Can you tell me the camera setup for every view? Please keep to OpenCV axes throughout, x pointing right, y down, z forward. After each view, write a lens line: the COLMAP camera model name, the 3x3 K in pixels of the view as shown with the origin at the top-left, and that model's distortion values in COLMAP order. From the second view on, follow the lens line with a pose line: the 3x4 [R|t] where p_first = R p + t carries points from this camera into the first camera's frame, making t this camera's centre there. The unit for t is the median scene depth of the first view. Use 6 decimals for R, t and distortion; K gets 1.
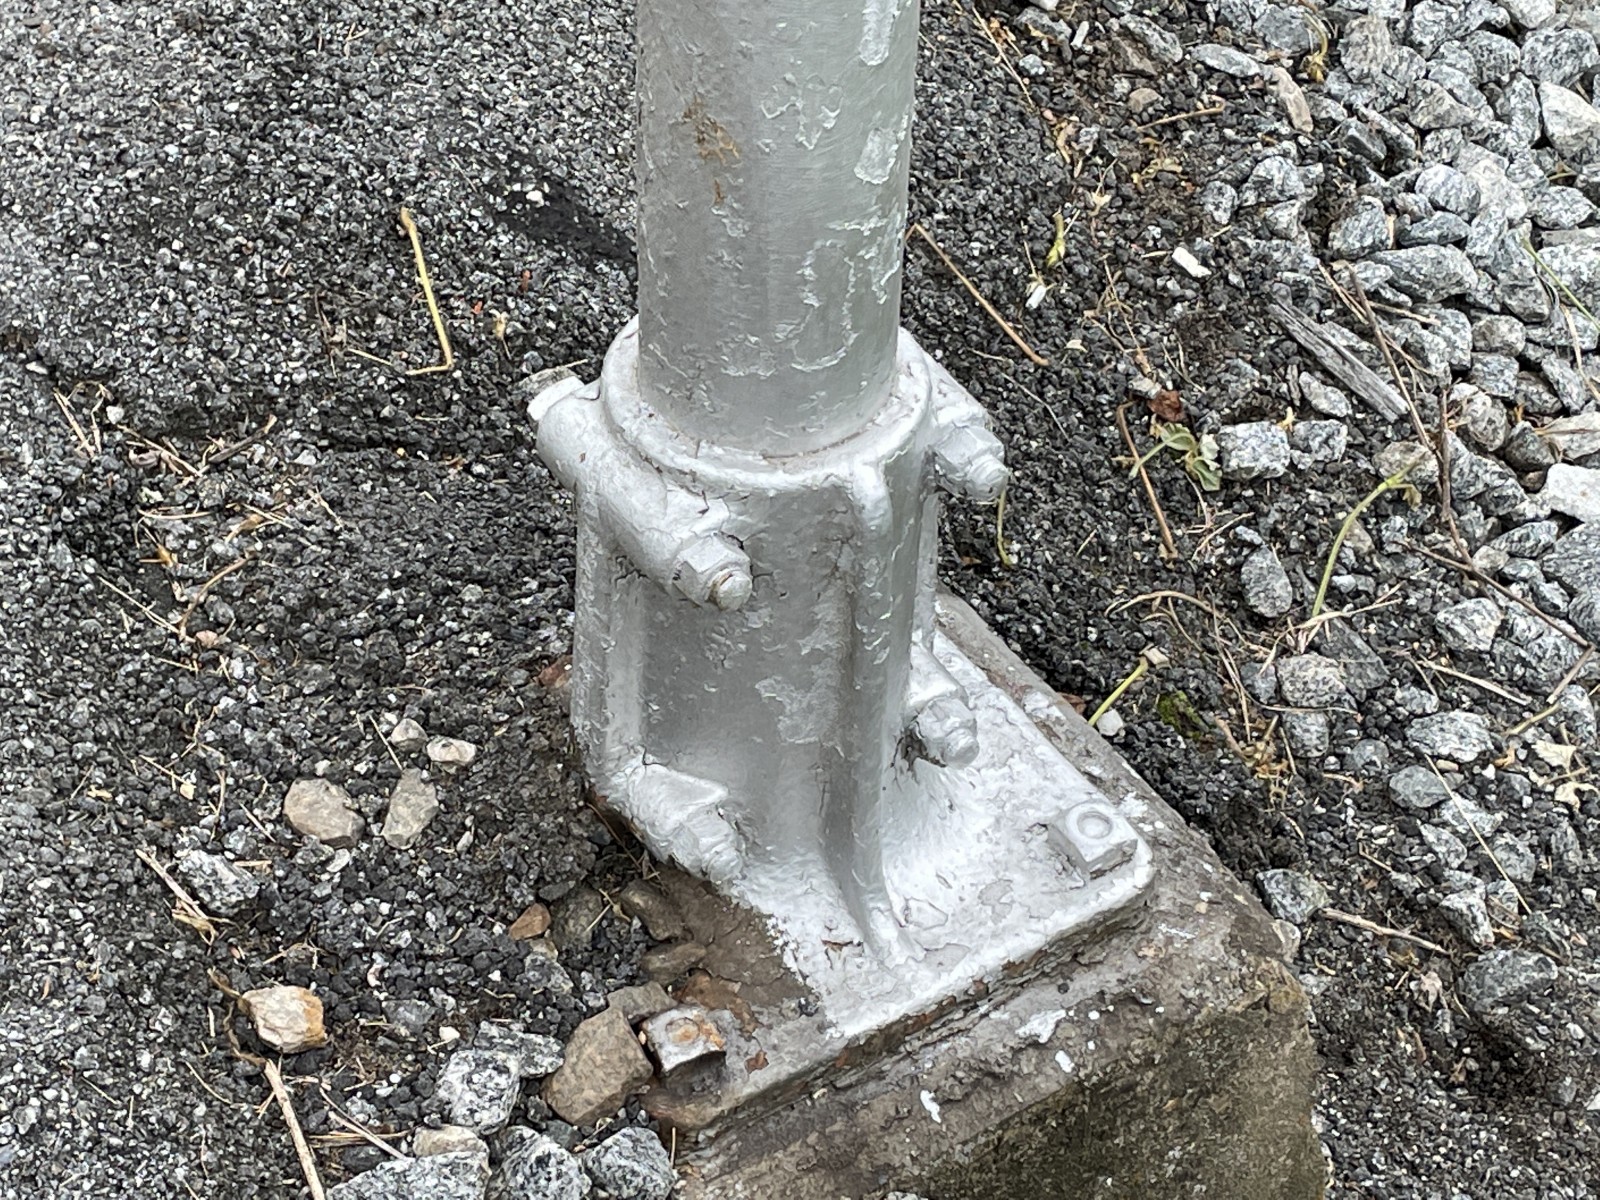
lens RADIAL K [[3462.3, 0, 791.2], [0, 3462.3, 604.7], [0, 0, 1]] dist [0.158526, 0.000000]
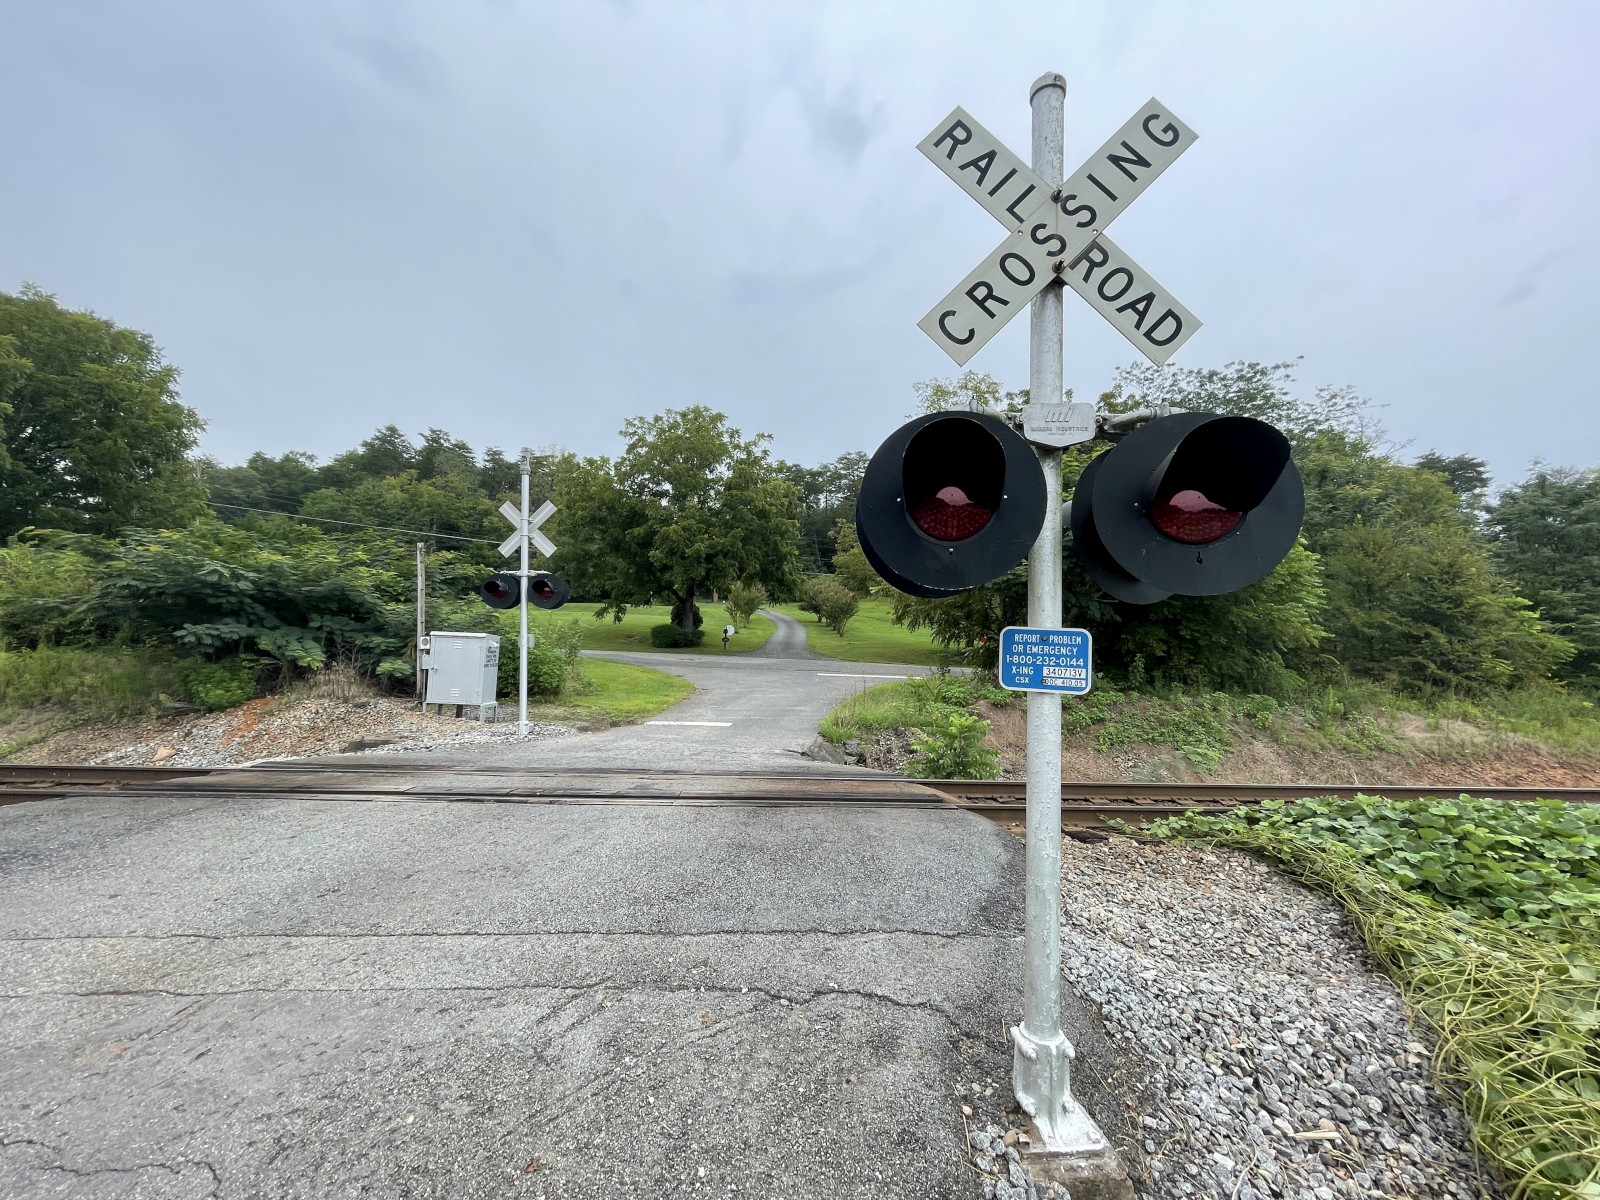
lens RADIAL K [[645.1, 0, 804.3], [0, 645.1, 599.9], [0, 0, 1]] dist [-0.003940, -0.000346]
pose [[0.884574, -0.033640, -0.465185, 0.208433], [-0.327971, 0.664277, -0.671692, 0.401738], [0.331607, 0.746729, 0.576570, -0.674416]]
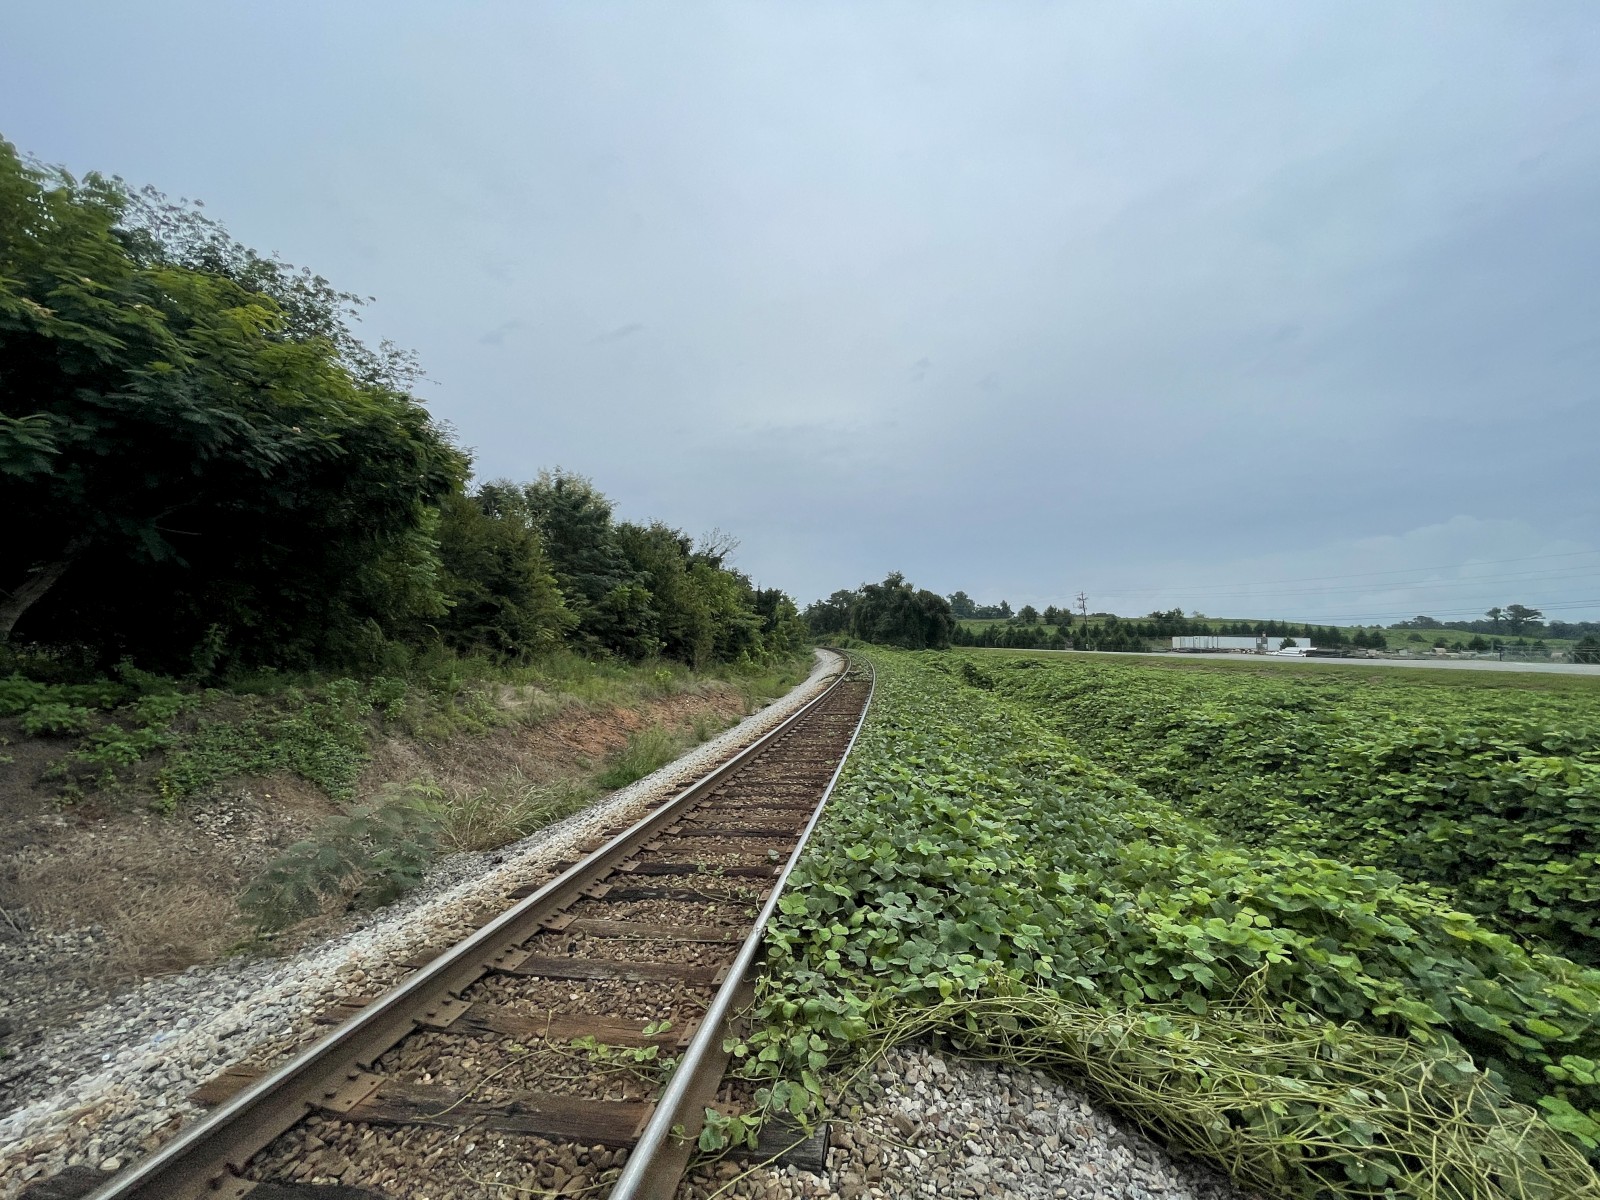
lens RADIAL K [[645.1, 0, 810.0], [0, 645.1, 597.4], [0, 0, 1]] dist [-0.003940, -0.000346]
pose [[0.642531, 0.053187, 0.764412, -0.901144], [0.511390, 0.713153, -0.479472, -1.707203], [-0.570645, 0.698988, 0.431023, 1.296760]]
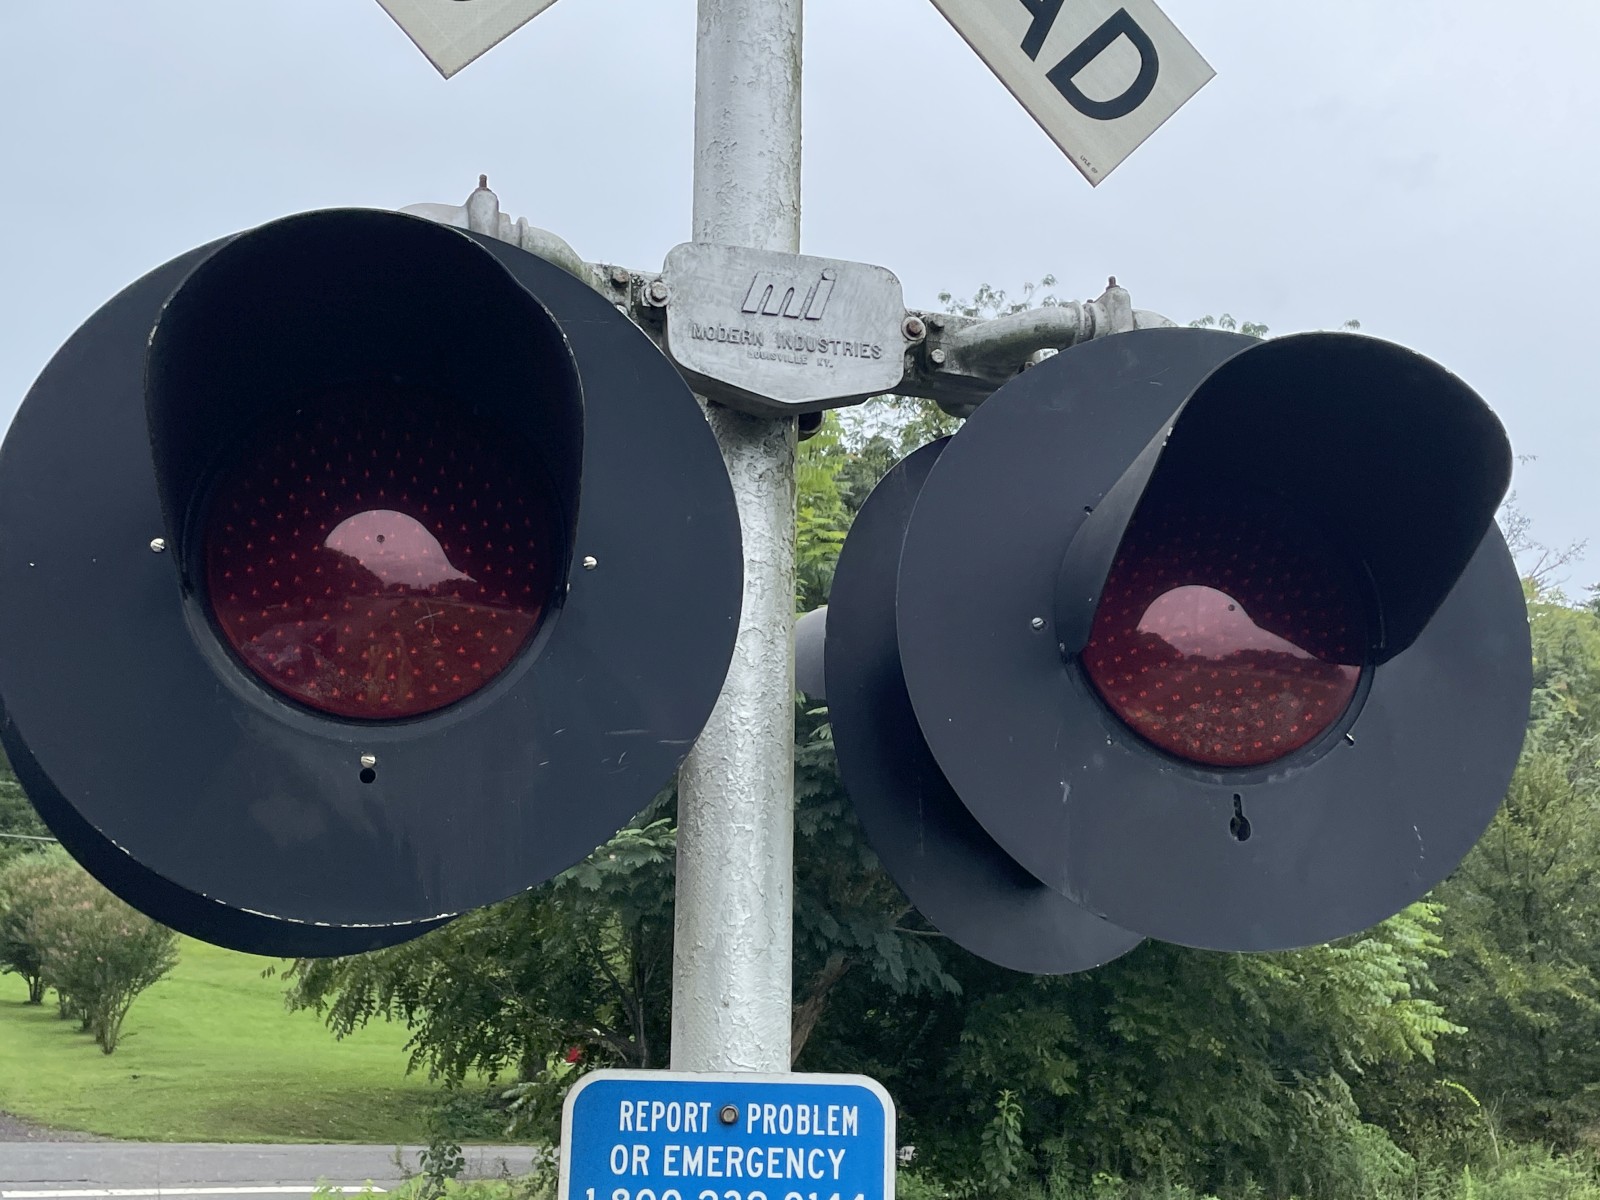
lens RADIAL K [[1968.8, 0, 821.2], [0, 1968.8, 575.6], [0, 0, 1]] dist [0.062376, 0.000000]
pose [[0.995104, -0.045762, -0.087601, 0.182316], [-0.050797, 0.523503, -0.850508, 0.161133], [0.084781, 0.850794, 0.518615, -0.486869]]
